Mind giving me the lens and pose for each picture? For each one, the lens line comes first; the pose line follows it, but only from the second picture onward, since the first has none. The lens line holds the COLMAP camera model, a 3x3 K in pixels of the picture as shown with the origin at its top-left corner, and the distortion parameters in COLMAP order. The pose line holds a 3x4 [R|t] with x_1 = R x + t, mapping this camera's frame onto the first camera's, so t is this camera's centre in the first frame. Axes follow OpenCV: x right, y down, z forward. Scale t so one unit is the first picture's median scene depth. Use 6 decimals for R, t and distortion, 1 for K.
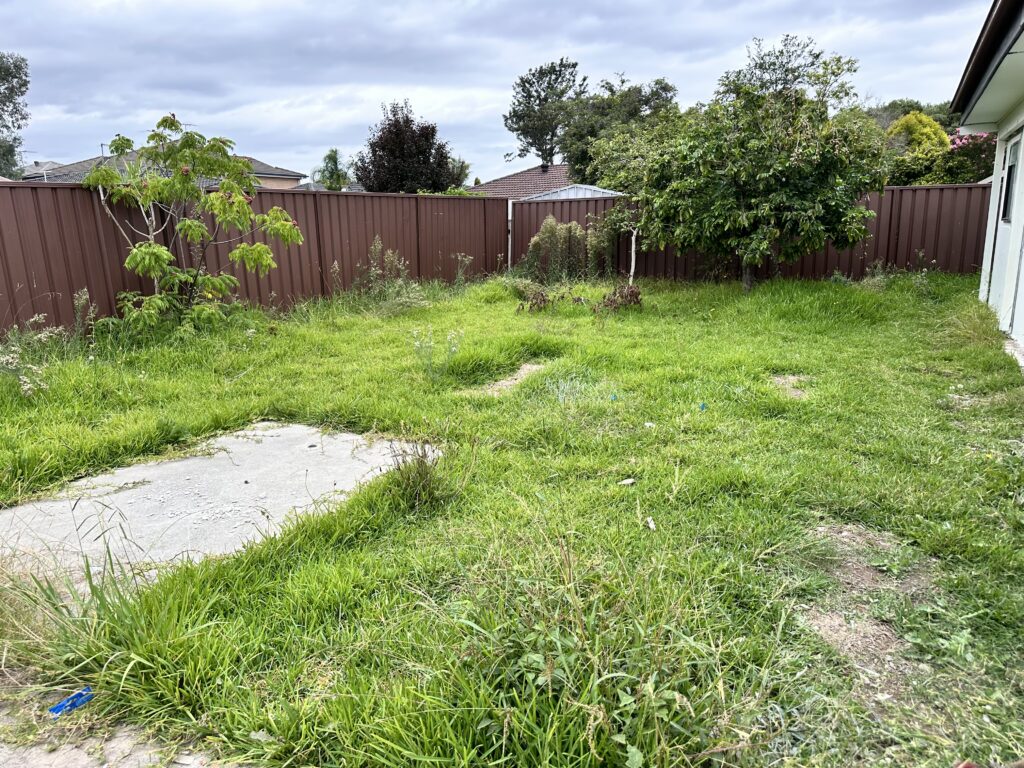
lens RADIAL K [[724.9, 0, 512.0], [0, 724.9, 384.0], [0, 0, 1]] dist [0.078760, -0.121405]
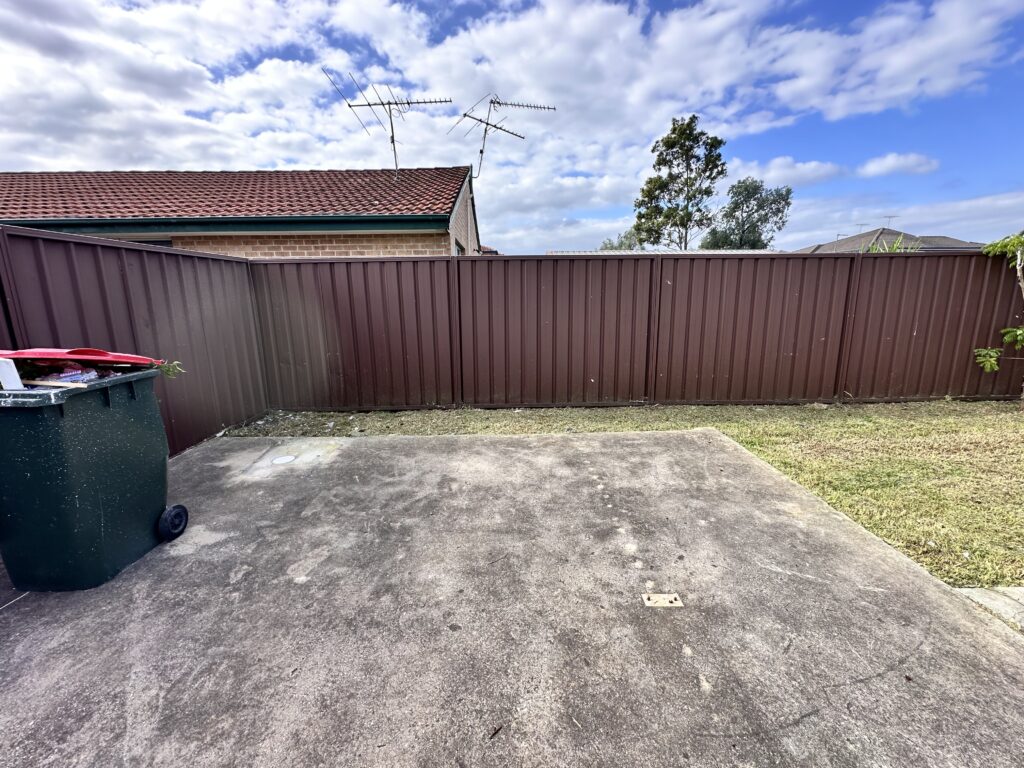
lens RADIAL K [[408.4, 0, 511.1], [0, 408.4, 382.1], [0, 0, 1]] dist [-0.002450, 0.000574]
pose [[0.474413, 0.205524, -0.855974, -0.319387], [-0.193500, 0.972929, 0.126360, -0.004607], [0.858772, 0.105684, 0.501339, 0.042362]]
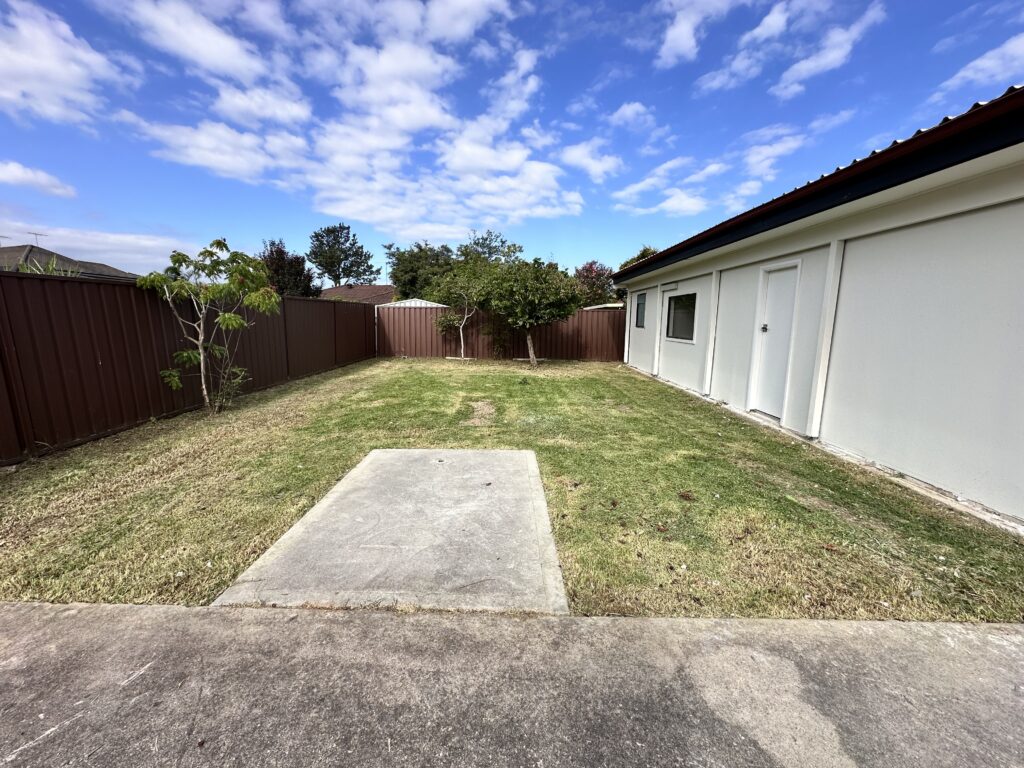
lens RADIAL K [[408.4, 0, 511.1], [0, 408.4, 382.1], [0, 0, 1]] dist [-0.002450, 0.000574]
pose [[0.884918, -0.040809, 0.463955, -0.323053], [0.072372, 0.996102, -0.050422, -0.017143], [-0.460089, 0.078197, 0.884423, 0.083666]]
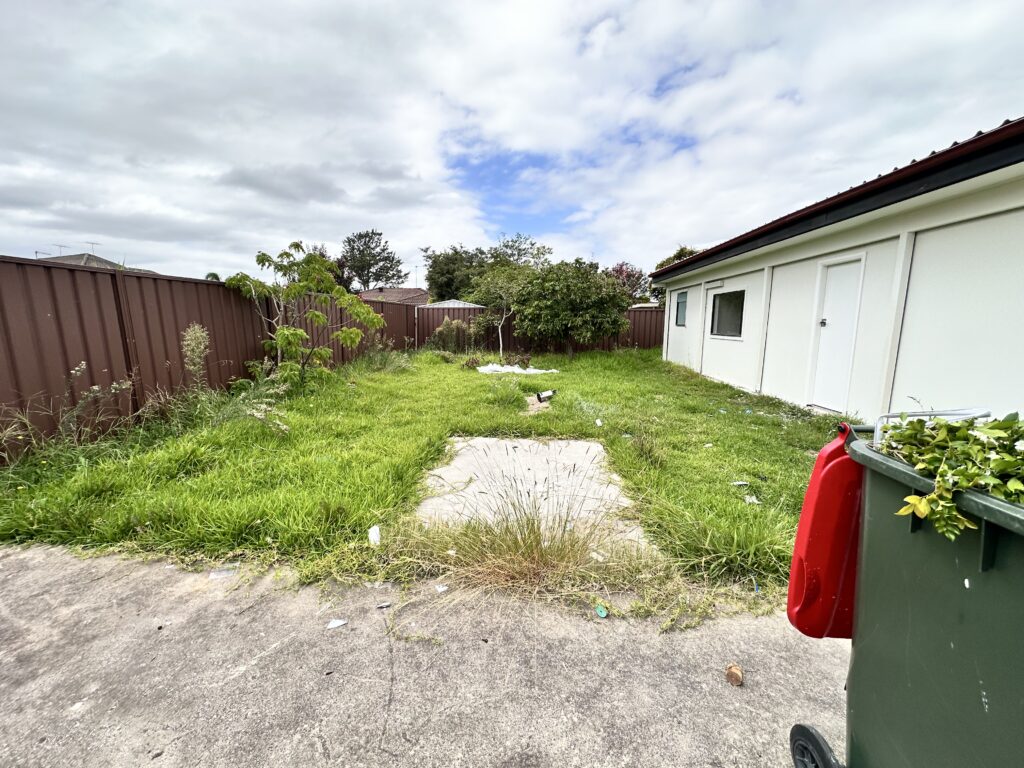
lens RADIAL K [[408.4, 0, 511.1], [0, 408.4, 382.1], [0, 0, 1]] dist [-0.002450, 0.000574]
pose [[0.907739, -0.034805, 0.418090, -0.395968], [0.066423, 0.995906, -0.061308, -0.003456], [-0.414245, 0.083423, 0.906334, 0.092533]]
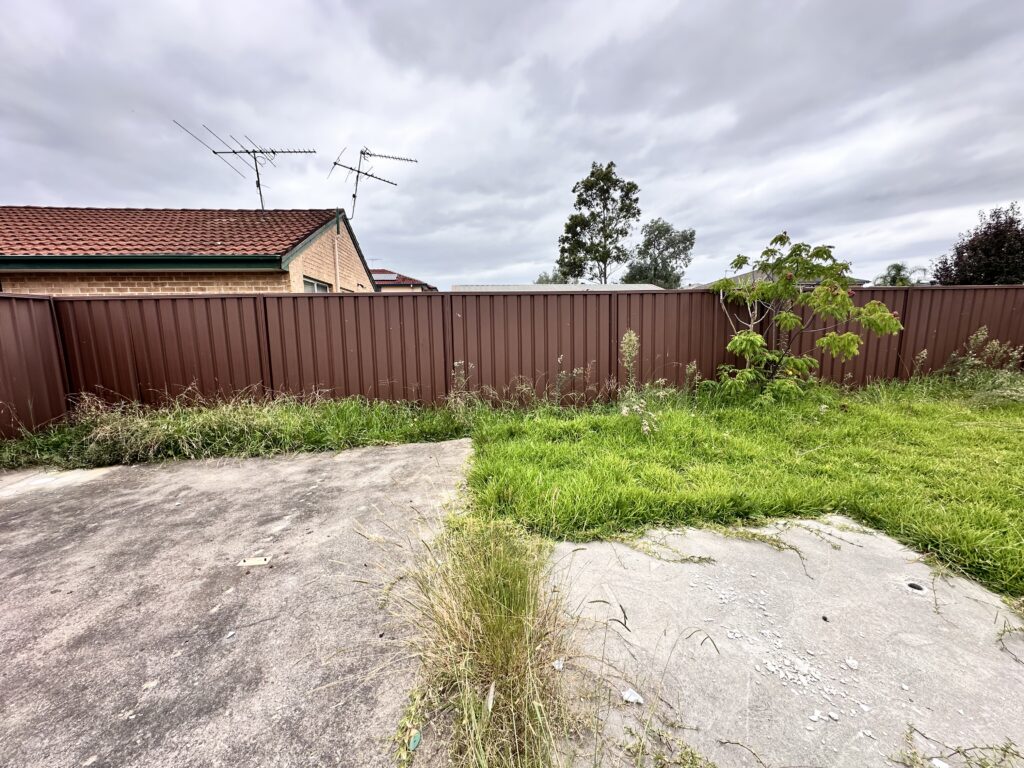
lens RADIAL K [[408.4, 0, 511.1], [0, 408.4, 382.1], [0, 0, 1]] dist [-0.002450, 0.000574]
pose [[0.571016, 0.130266, -0.810538, -0.115681], [-0.174735, 0.983992, 0.035043, -0.044872], [0.802128, 0.121619, 0.584637, 0.207474]]
